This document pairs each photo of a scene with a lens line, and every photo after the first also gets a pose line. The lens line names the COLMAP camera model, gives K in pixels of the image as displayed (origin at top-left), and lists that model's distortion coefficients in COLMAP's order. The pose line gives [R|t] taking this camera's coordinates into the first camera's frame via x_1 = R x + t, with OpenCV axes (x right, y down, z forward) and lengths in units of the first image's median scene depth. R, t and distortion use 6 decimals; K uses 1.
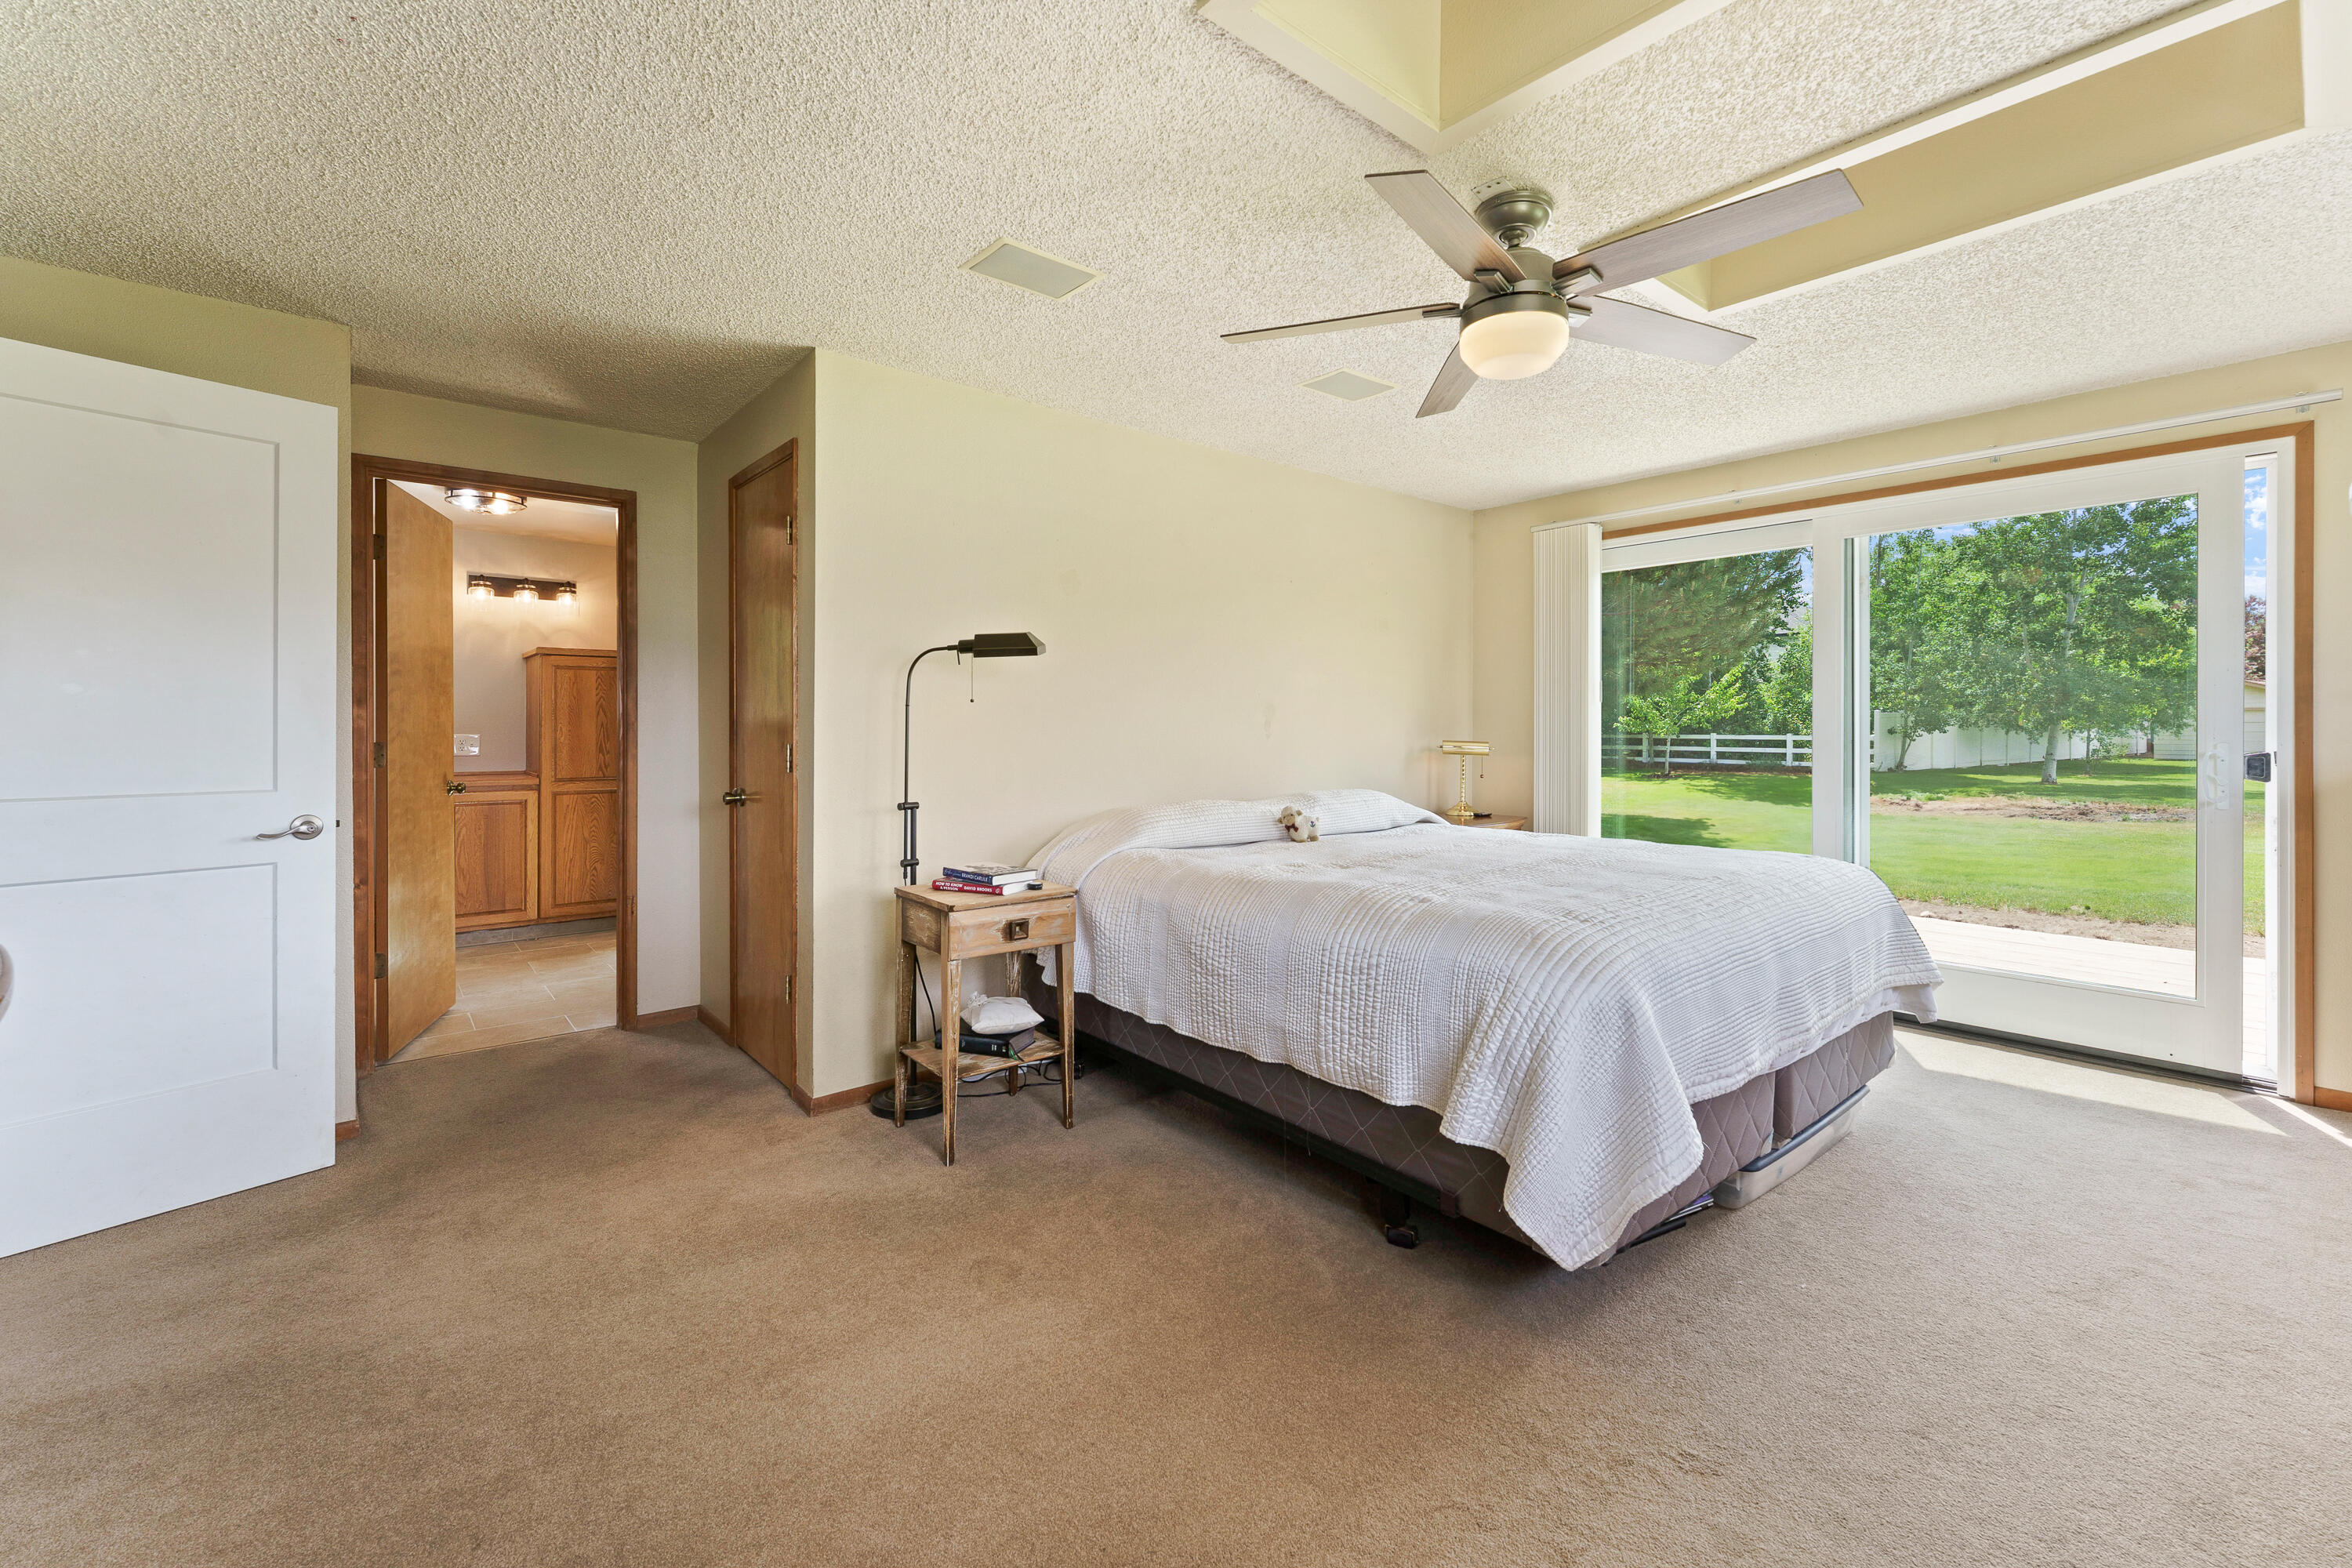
lens RADIAL K [[969.7, 0, 1185.0], [0, 969.7, 710.4], [0, 0, 1]] dist [0.000427, -0.000313]
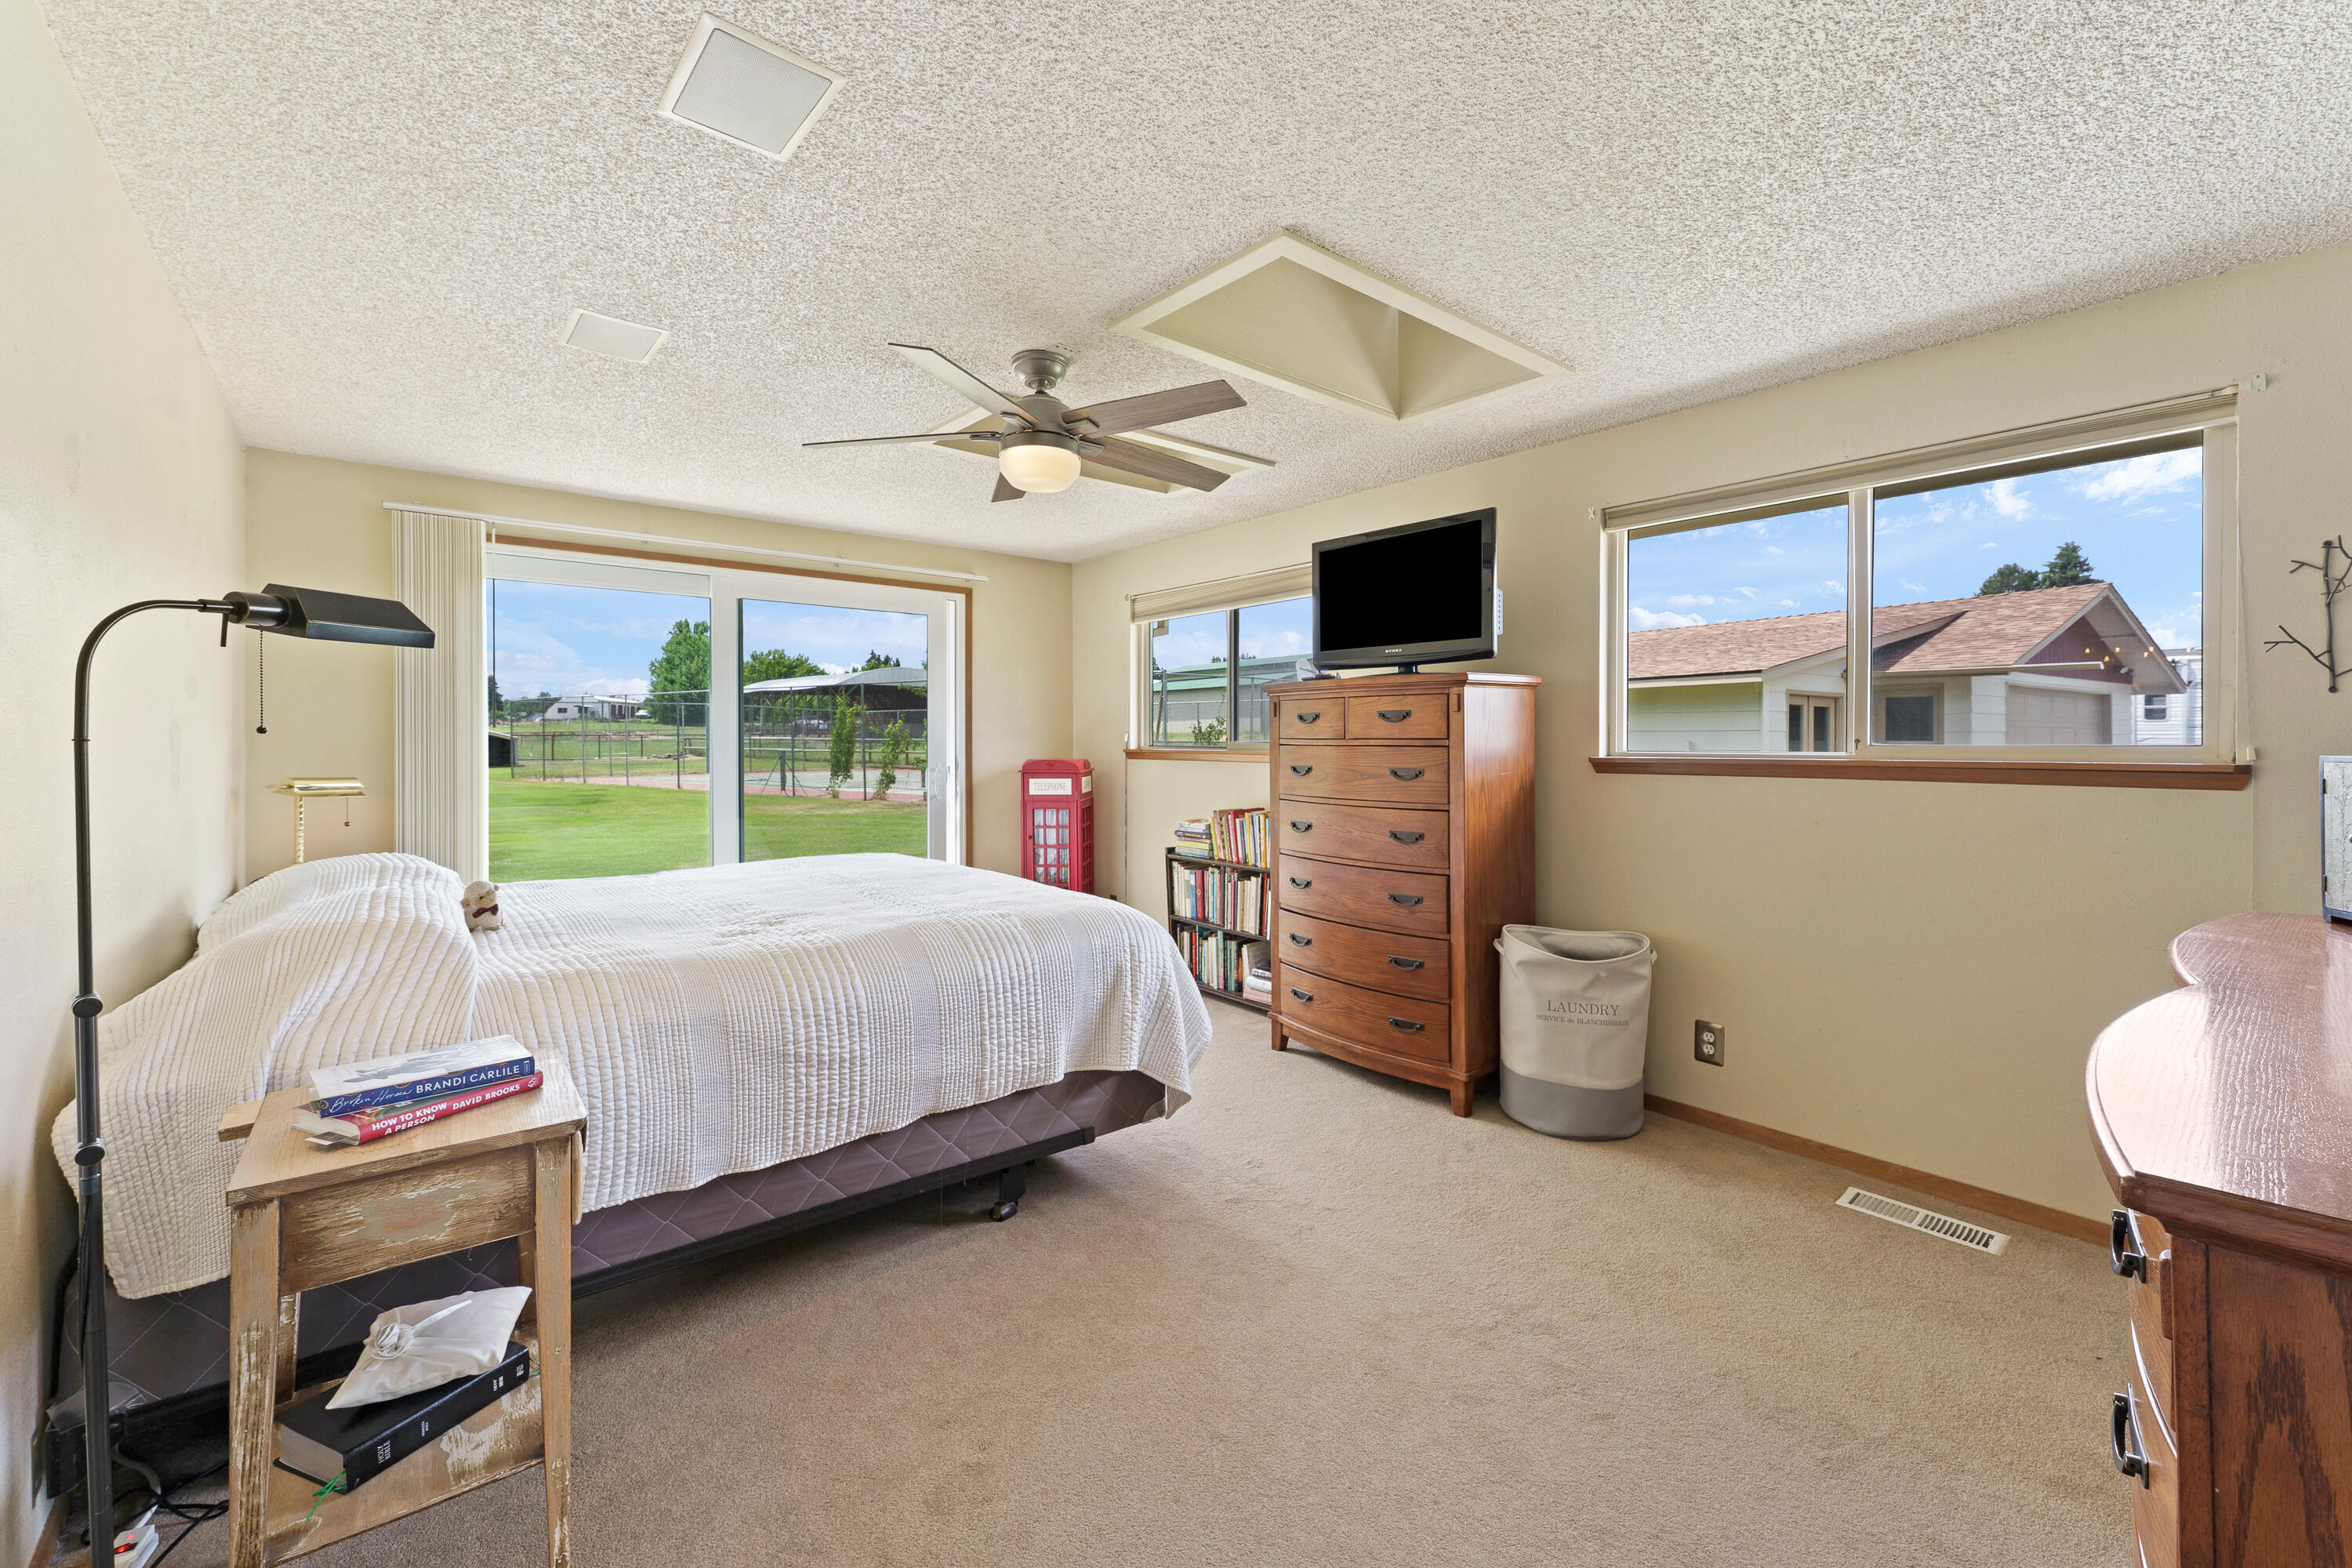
lens RADIAL K [[969.7, 0, 1185.0], [0, 969.7, 710.4], [0, 0, 1]] dist [0.000427, -0.000313]
pose [[0.002684, 0.032356, 0.999473, -0.890682], [-0.019980, 0.999279, -0.032296, -0.016970], [-0.999797, -0.019883, 0.003328, 0.748756]]
